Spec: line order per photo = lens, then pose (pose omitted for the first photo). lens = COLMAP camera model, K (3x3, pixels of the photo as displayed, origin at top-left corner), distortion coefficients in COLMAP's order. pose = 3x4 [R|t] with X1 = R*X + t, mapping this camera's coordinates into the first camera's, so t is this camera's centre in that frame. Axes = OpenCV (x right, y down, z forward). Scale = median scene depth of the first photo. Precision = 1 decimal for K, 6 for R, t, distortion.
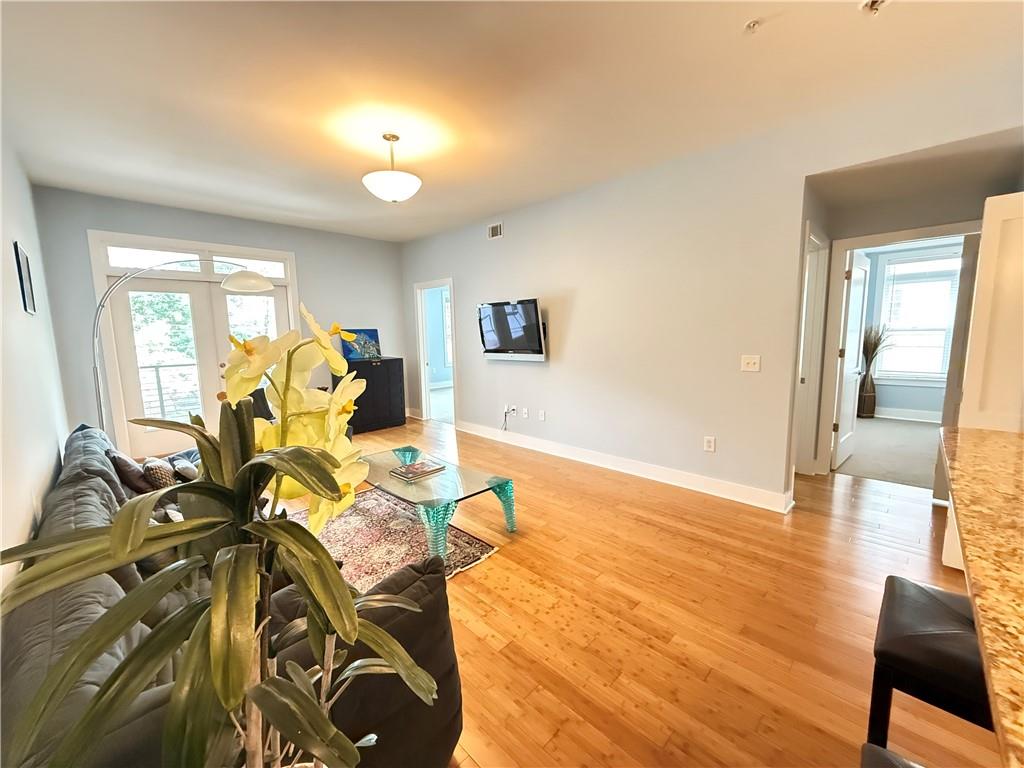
lens RADIAL K [[408.9, 0, 511.0], [0, 408.9, 384.2], [0, 0, 1]] dist [-0.000215, -0.000027]
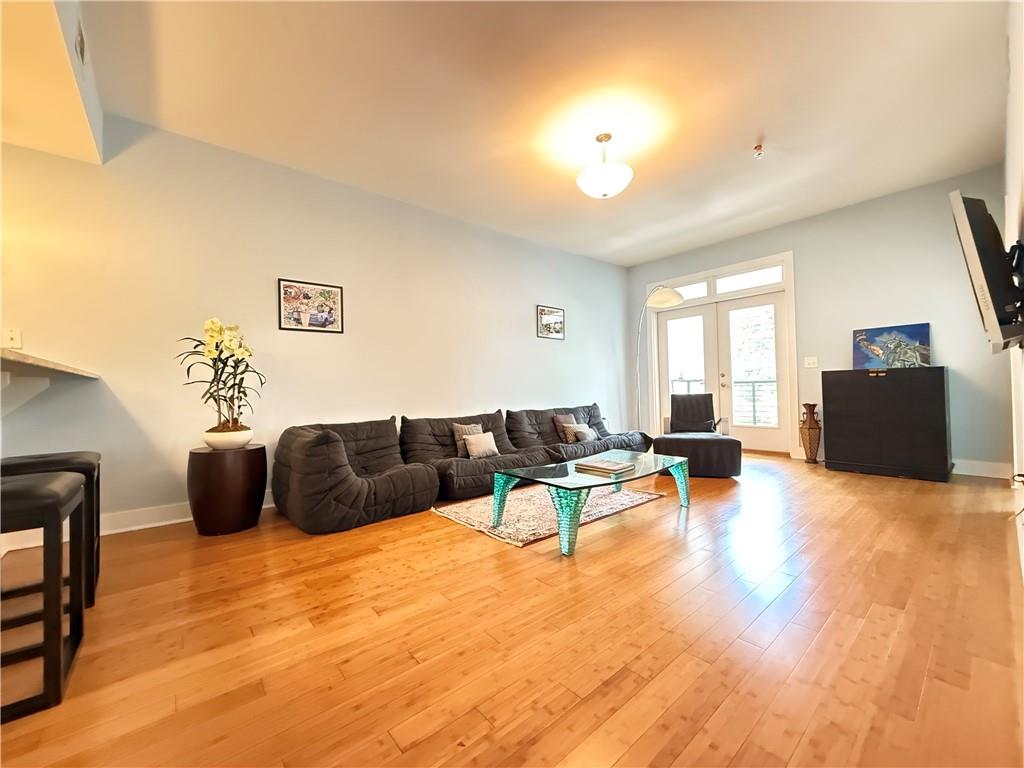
lens RADIAL K [[408.9, 0, 511.0], [0, 408.9, 384.2], [0, 0, 1]] dist [-0.000215, -0.000027]
pose [[-0.086758, 0.007779, -0.996199, 0.540718], [-0.102702, 0.994572, 0.016710, 0.022693], [0.990921, 0.103761, -0.085488, 0.636780]]
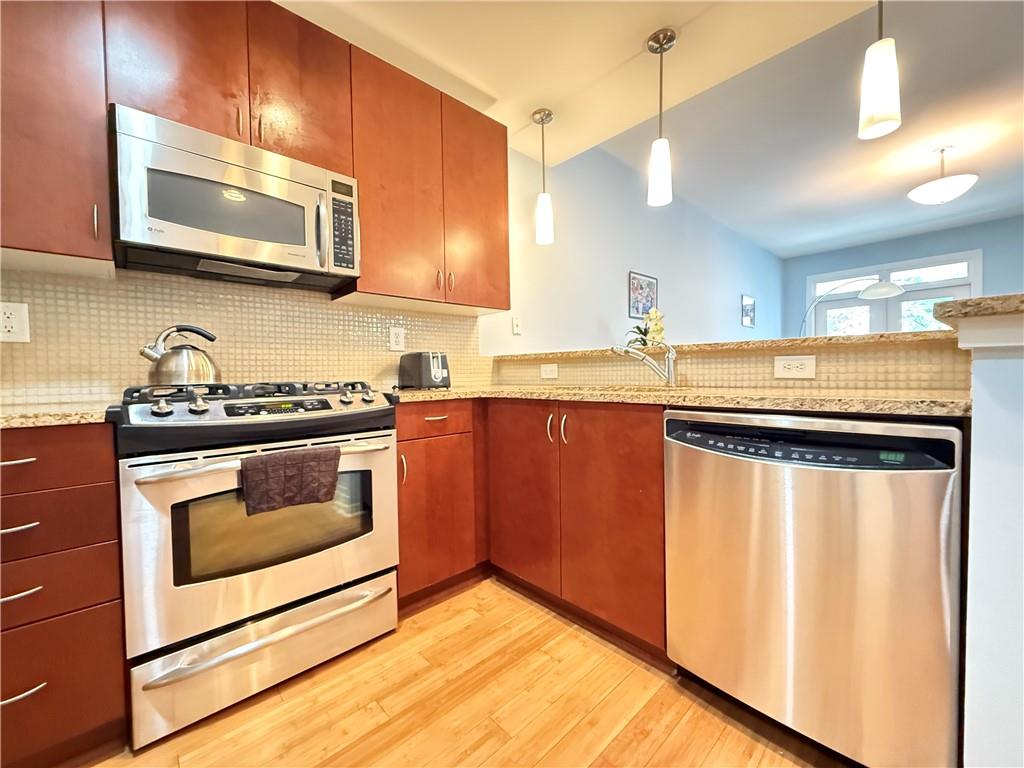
lens RADIAL K [[408.9, 0, 511.0], [0, 408.9, 384.2], [0, 0, 1]] dist [-0.000215, -0.000027]
pose [[-0.038166, 0.043760, -0.998313, 0.680850], [-0.106341, 0.993190, 0.047601, 0.104591], [0.993597, 0.107978, -0.033253, -0.099280]]
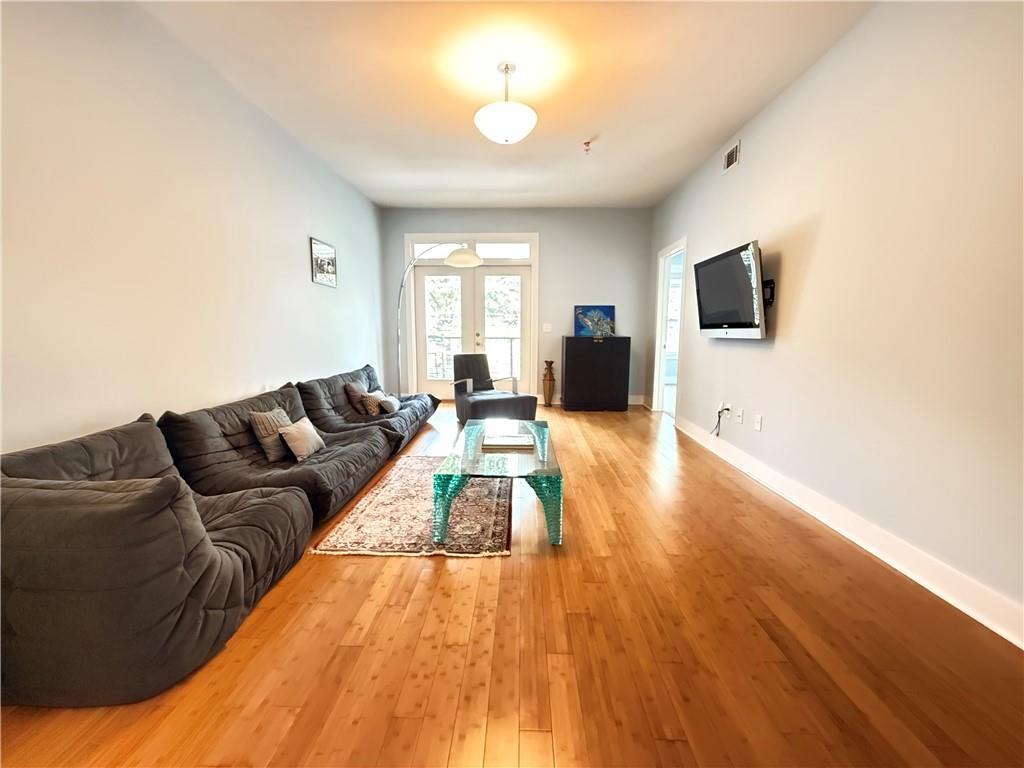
lens RADIAL K [[408.9, 0, 511.0], [0, 408.9, 384.2], [0, 0, 1]] dist [-0.000215, -0.000027]
pose [[0.684084, 0.116537, -0.720034, 0.309551], [-0.108417, 0.992434, 0.057621, 0.023169], [0.721301, 0.038646, 0.691543, 0.282635]]
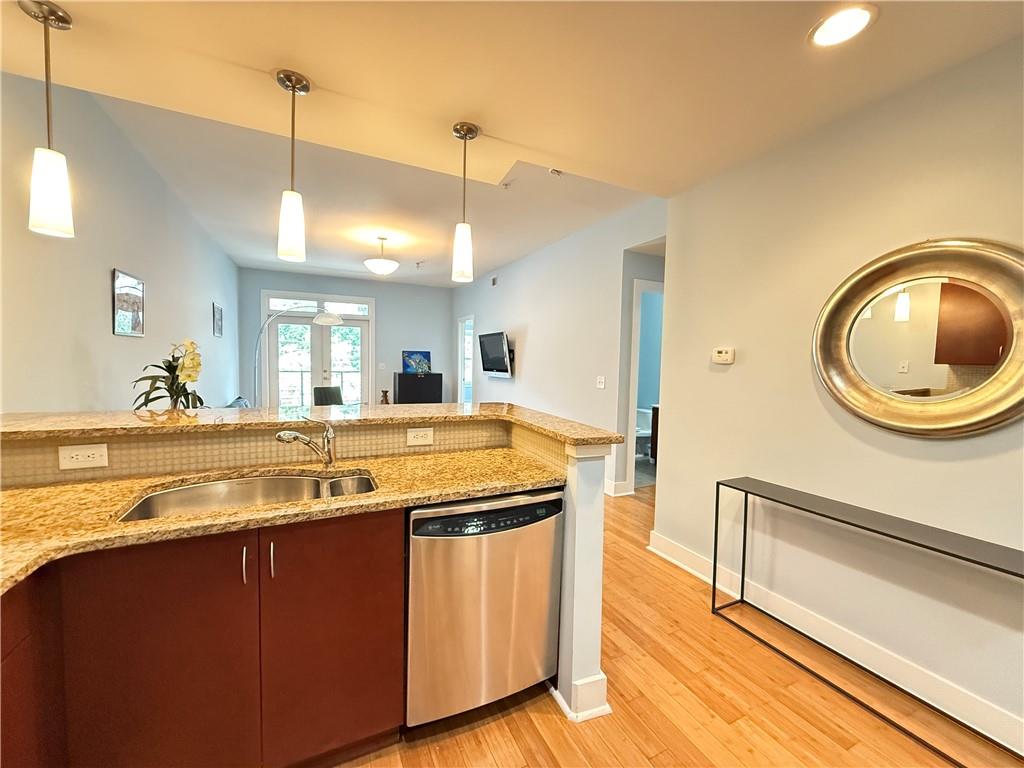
lens RADIAL K [[408.9, 0, 511.0], [0, 408.9, 384.2], [0, 0, 1]] dist [-0.000215, -0.000027]
pose [[0.943183, 0.057028, -0.327342, 0.565114], [-0.079179, 0.995357, -0.054733, 0.039216], [0.322701, 0.077542, 0.943319, -0.277181]]
